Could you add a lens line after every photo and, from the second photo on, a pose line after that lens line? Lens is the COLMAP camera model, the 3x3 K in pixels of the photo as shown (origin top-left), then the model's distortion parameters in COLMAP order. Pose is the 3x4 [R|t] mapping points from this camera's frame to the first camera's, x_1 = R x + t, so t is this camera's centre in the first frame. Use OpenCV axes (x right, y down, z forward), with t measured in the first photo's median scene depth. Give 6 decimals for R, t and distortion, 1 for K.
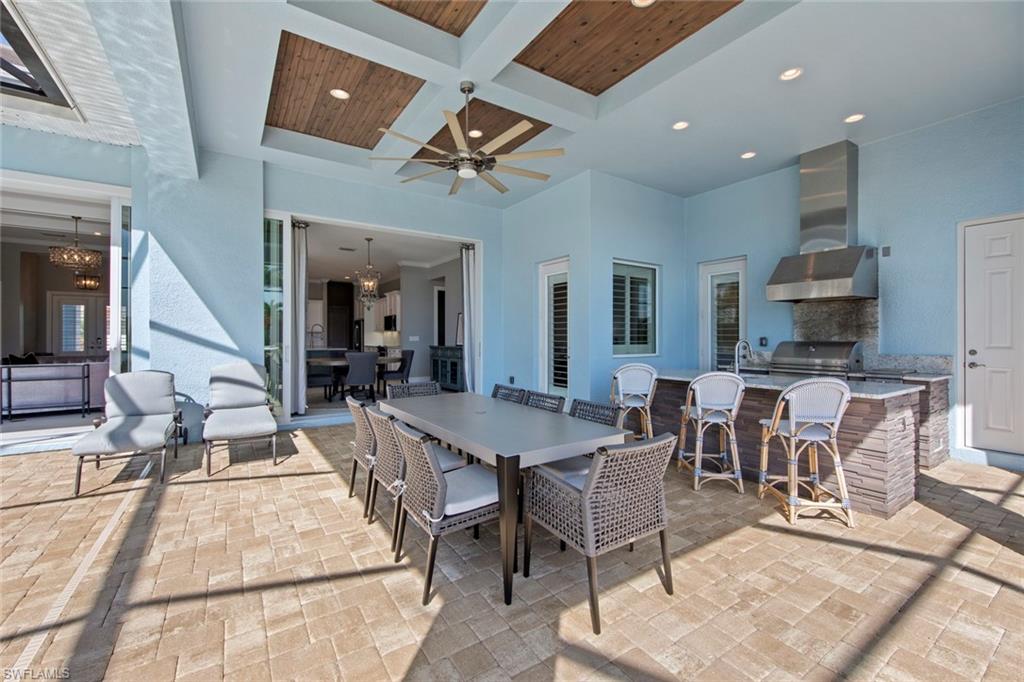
lens RADIAL K [[432.8, 0, 500.0], [0, 432.8, 343.2], [0, 0, 1]] dist [-0.001810, -0.001467]
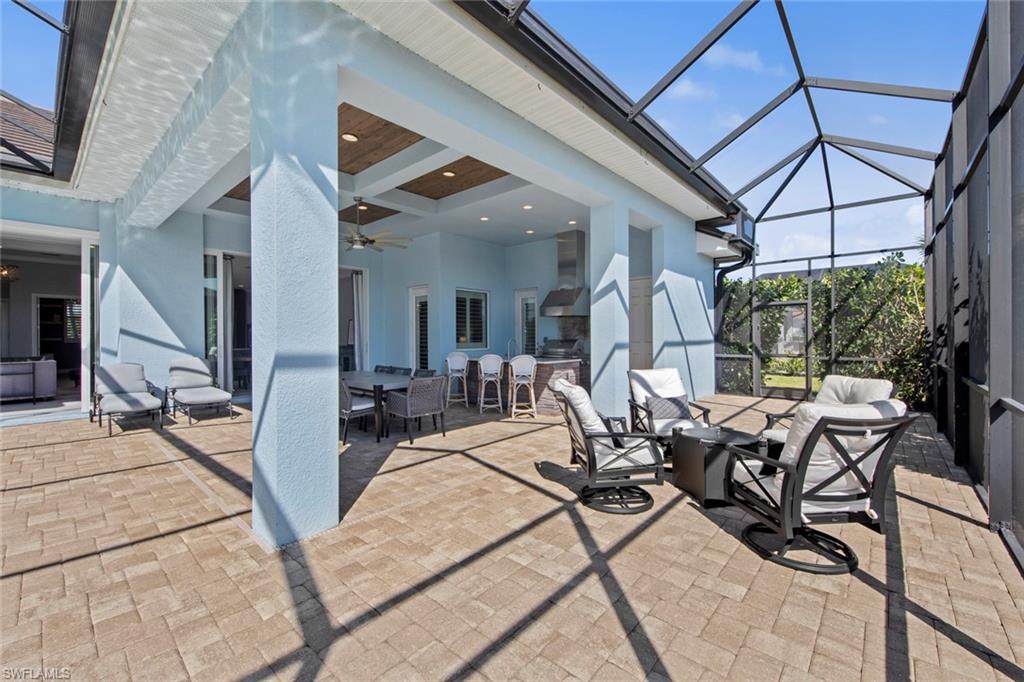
lens RADIAL K [[432.8, 0, 511.9], [0, 432.8, 337.8], [0, 0, 1]] dist [-0.001810, -0.001467]
pose [[0.962242, -0.006516, 0.272116, 0.034747], [0.010632, 0.999850, -0.013655, 0.010651], [-0.271987, 0.016033, 0.962167, -0.677102]]
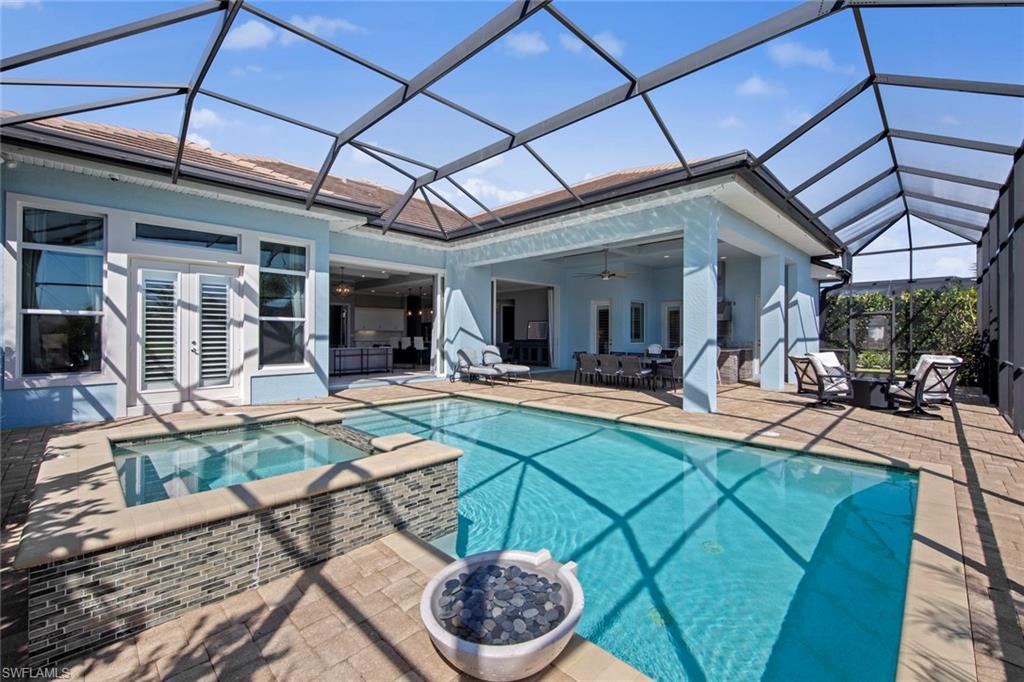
lens RADIAL K [[432.8, 0, 514.3], [0, 432.8, 335.5], [0, 0, 1]] dist [-0.001810, -0.001467]
pose [[0.978198, 0.002302, 0.207661, -0.972757], [0.000648, 0.999900, -0.014138, 0.023636], [-0.207673, 0.013965, 0.978099, -1.304357]]
